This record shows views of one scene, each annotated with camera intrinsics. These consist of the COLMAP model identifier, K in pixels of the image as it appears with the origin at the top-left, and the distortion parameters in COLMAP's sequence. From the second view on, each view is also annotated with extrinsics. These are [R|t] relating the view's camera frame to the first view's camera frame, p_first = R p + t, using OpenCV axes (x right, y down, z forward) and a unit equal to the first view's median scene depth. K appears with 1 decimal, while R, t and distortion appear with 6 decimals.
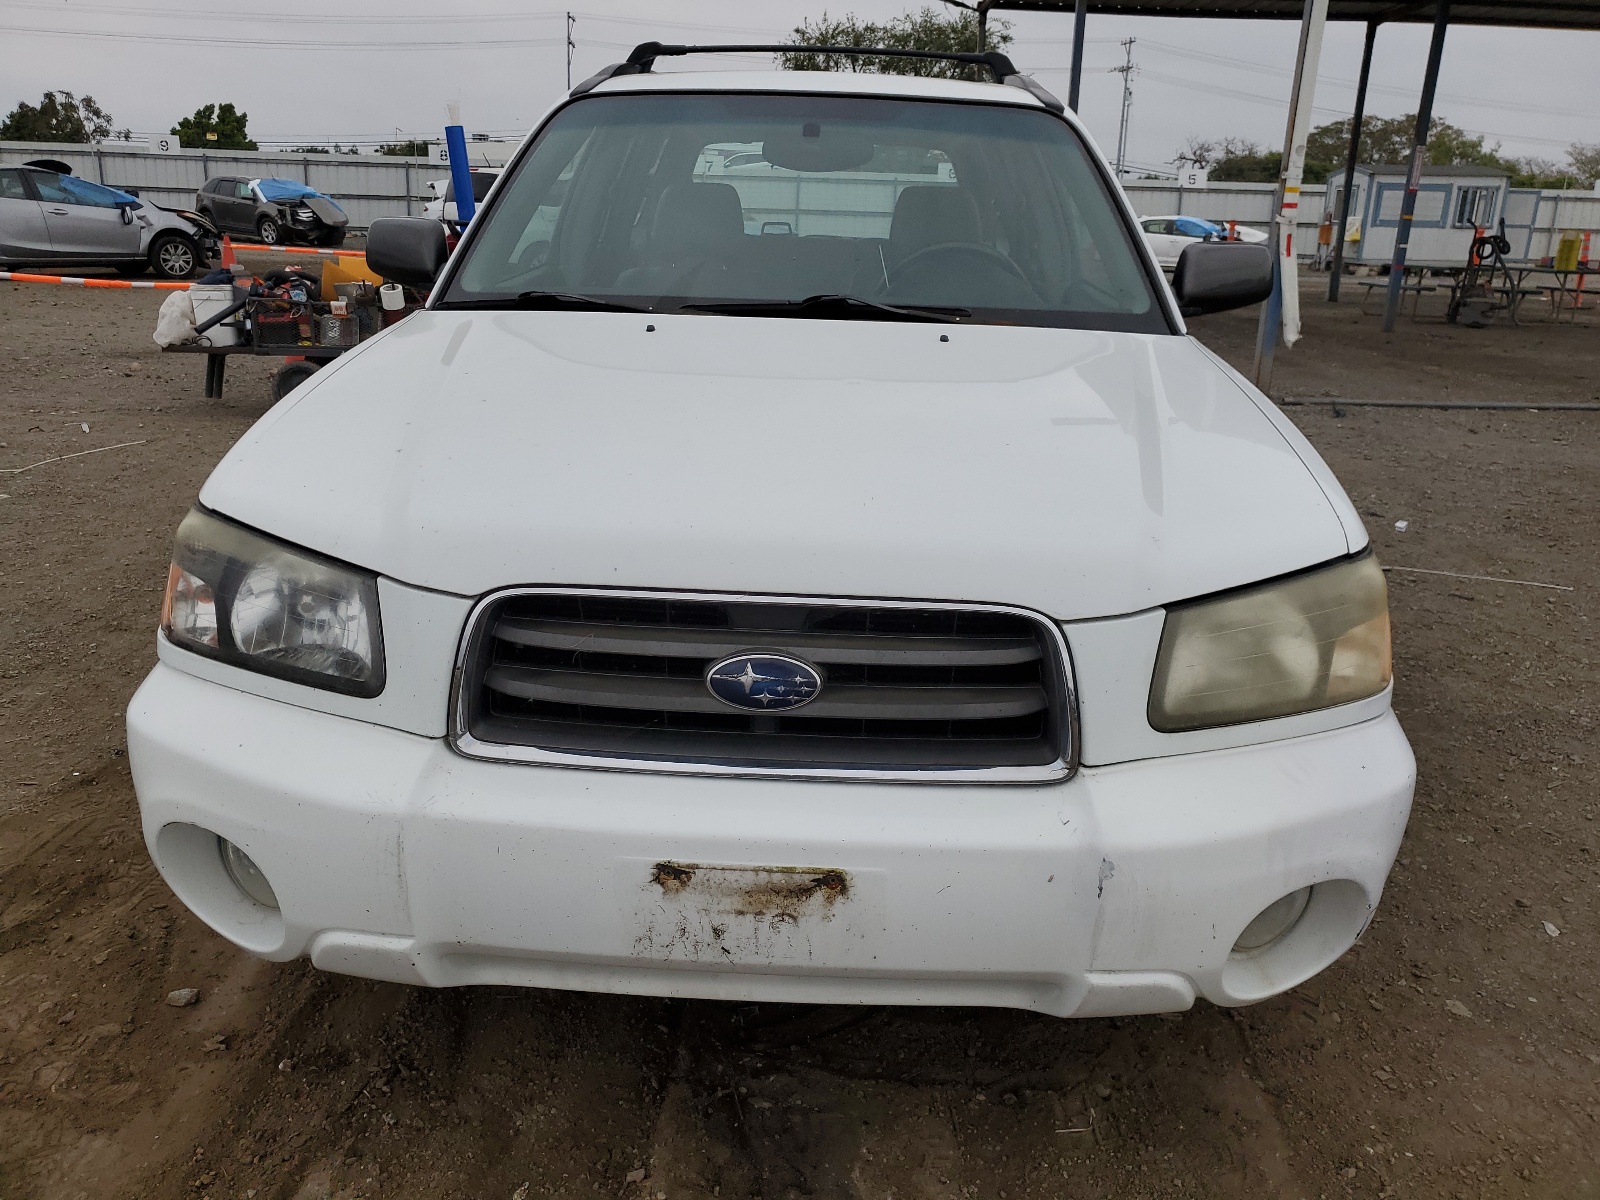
lens RADIAL K [[1214.2, 0, 800.8], [0, 1214.2, 602.8], [0, 0, 1]] dist [0.008100, 0.004790]
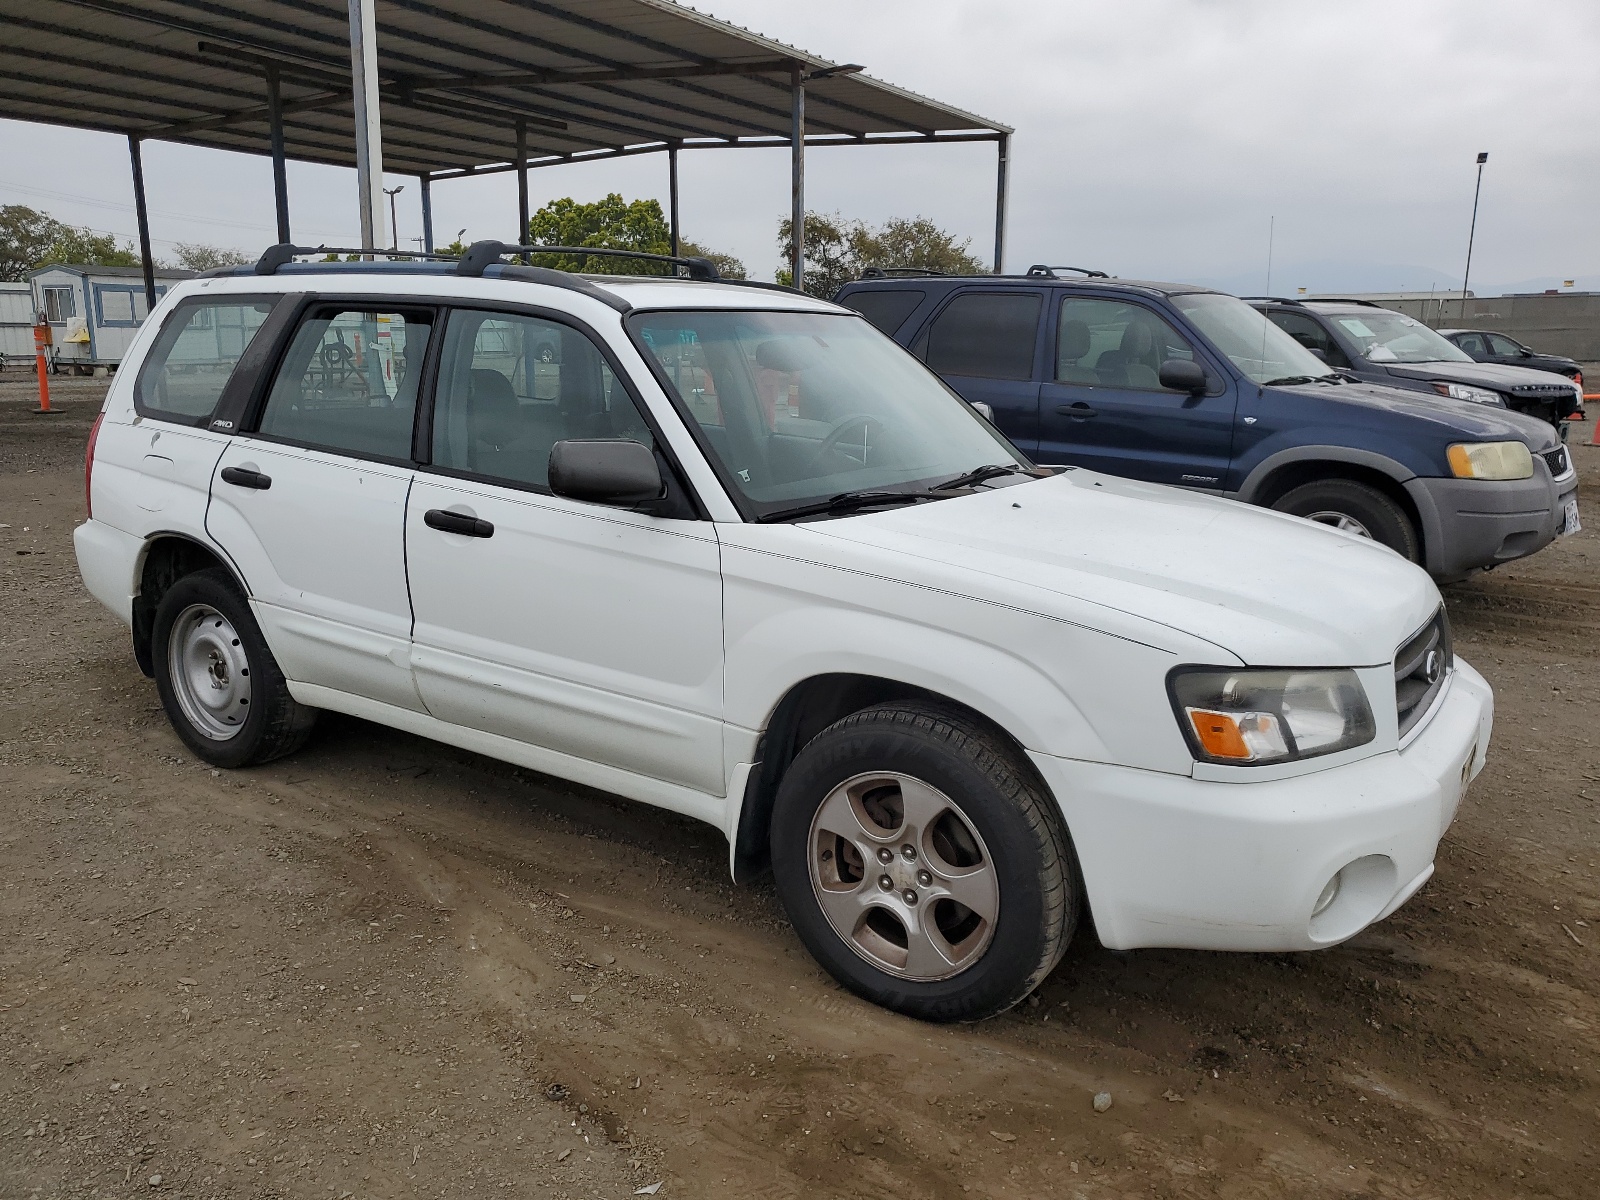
lens RADIAL K [[1214.2, 0, 799.9], [0, 1214.2, 600.6], [0, 0, 1]] dist [0.008100, 0.004790]
pose [[0.552812, -0.190674, 0.811198, -0.120722], [0.250282, 0.966516, 0.056621, -0.021931], [-0.794832, 0.171727, 0.582024, 0.037232]]
